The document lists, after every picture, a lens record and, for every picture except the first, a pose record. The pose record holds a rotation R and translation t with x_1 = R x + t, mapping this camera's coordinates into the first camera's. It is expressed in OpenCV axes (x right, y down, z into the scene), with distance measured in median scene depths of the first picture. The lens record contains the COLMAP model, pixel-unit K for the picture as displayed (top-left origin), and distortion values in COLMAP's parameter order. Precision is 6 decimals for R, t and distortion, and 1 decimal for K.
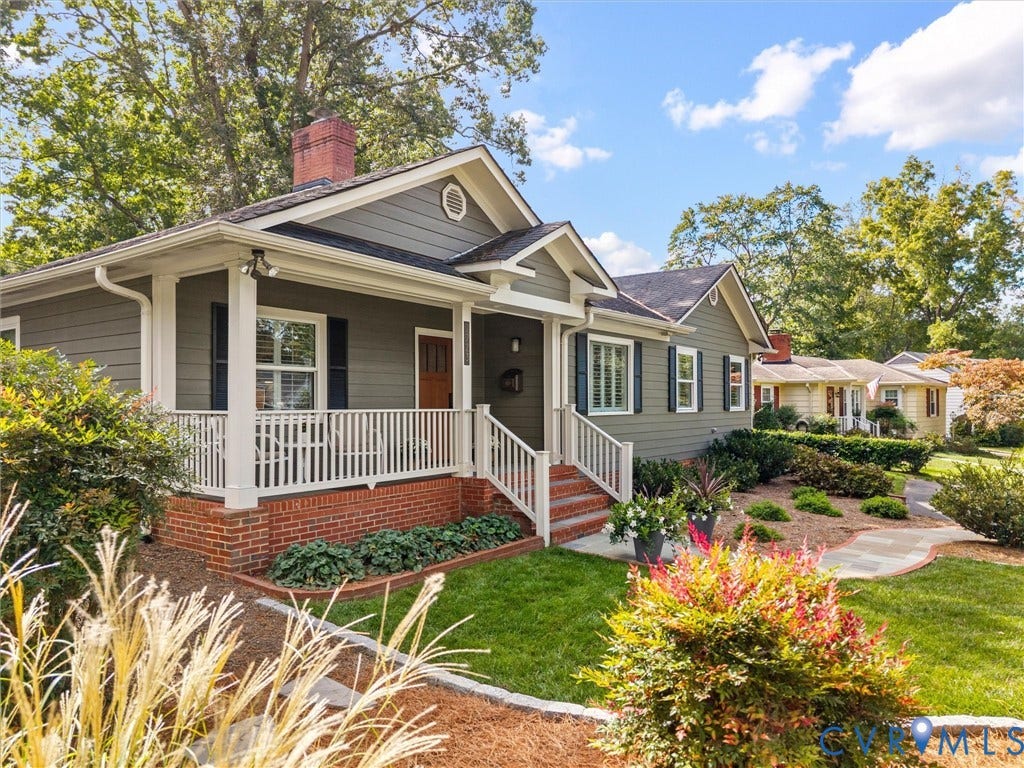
lens RADIAL K [[675.4, 0, 509.9], [0, 675.4, 380.5], [0, 0, 1]] dist [0.001316, 0.000287]
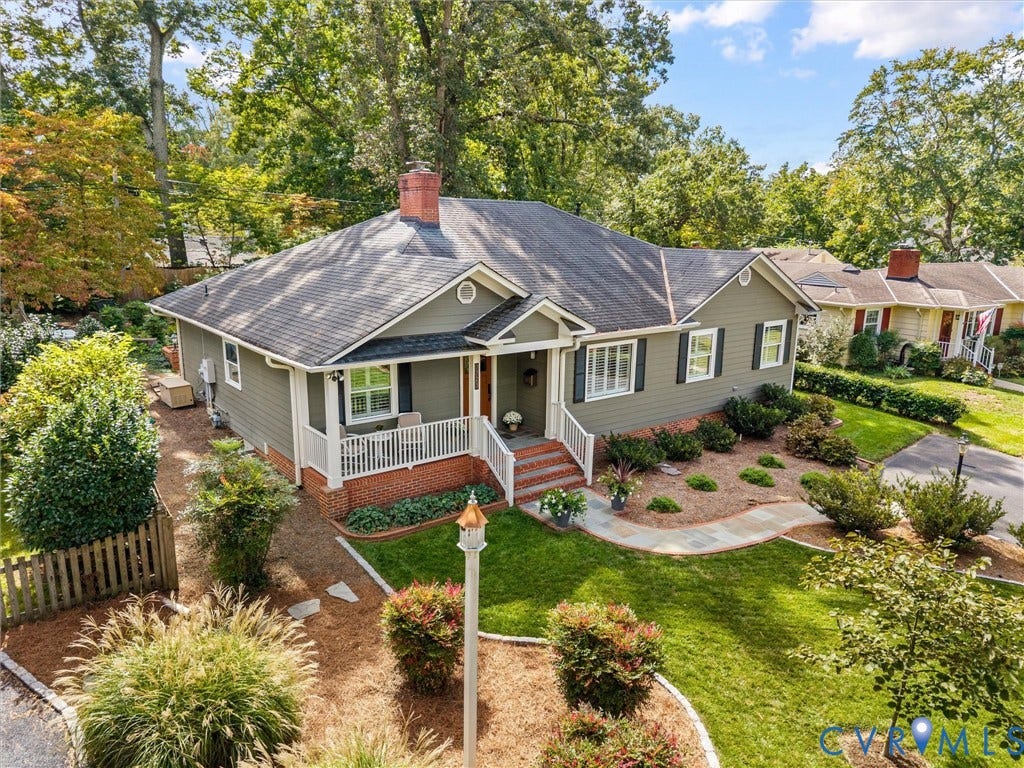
lens RADIAL K [[665.7, 0, 512.0], [0, 665.7, 384.0], [0, 0, 1]] dist [0.051463, -0.000006]
pose [[0.959436, 0.077814, -0.270975, 0.392230], [-0.007375, 0.967753, 0.251792, -0.384263], [0.281830, -0.239580, 0.929071, -0.400627]]
